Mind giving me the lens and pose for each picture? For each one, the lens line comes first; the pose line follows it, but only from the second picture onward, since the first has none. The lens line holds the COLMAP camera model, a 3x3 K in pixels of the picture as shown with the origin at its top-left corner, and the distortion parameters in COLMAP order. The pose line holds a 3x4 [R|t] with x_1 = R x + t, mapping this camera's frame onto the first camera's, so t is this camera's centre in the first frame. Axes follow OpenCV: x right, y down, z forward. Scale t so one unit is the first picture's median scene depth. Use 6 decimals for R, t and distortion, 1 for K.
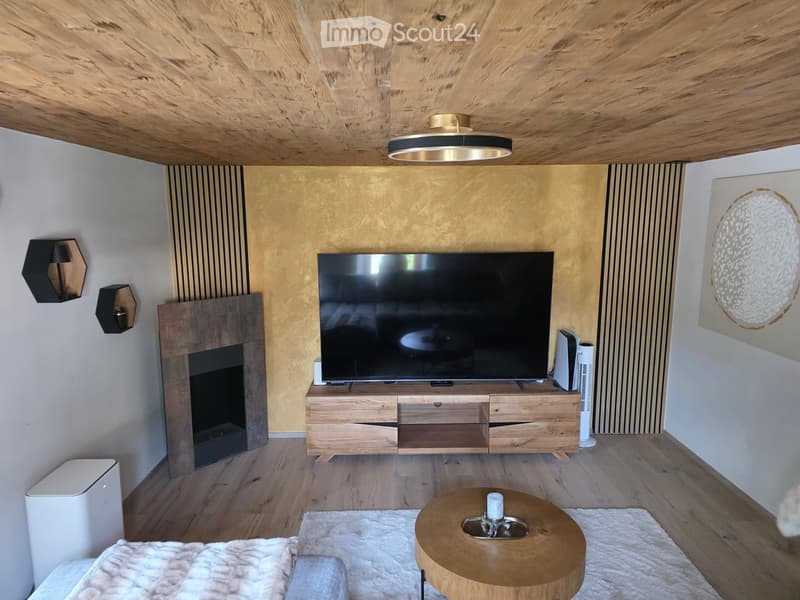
lens RADIAL K [[532.3, 0, 396.6], [0, 532.3, 303.2], [0, 0, 1]] dist [0.076720, -0.066347]
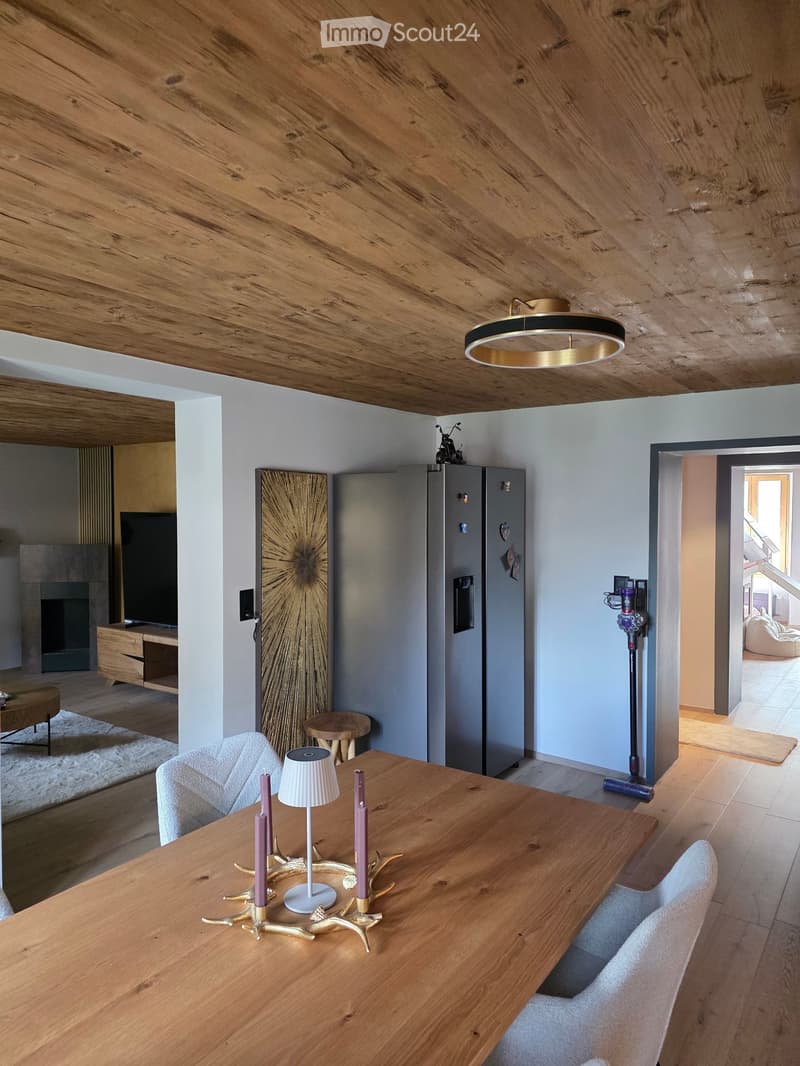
lens RADIAL K [[709.3, 0, 400.0], [0, 709.3, 533.0], [0, 0, 1]] dist [0.076720, -0.066347]
pose [[0.807166, 0.027732, -0.589673, 1.343456], [-0.105250, 0.989652, -0.097527, 0.050386], [0.580867, 0.140784, 0.801732, 0.050037]]
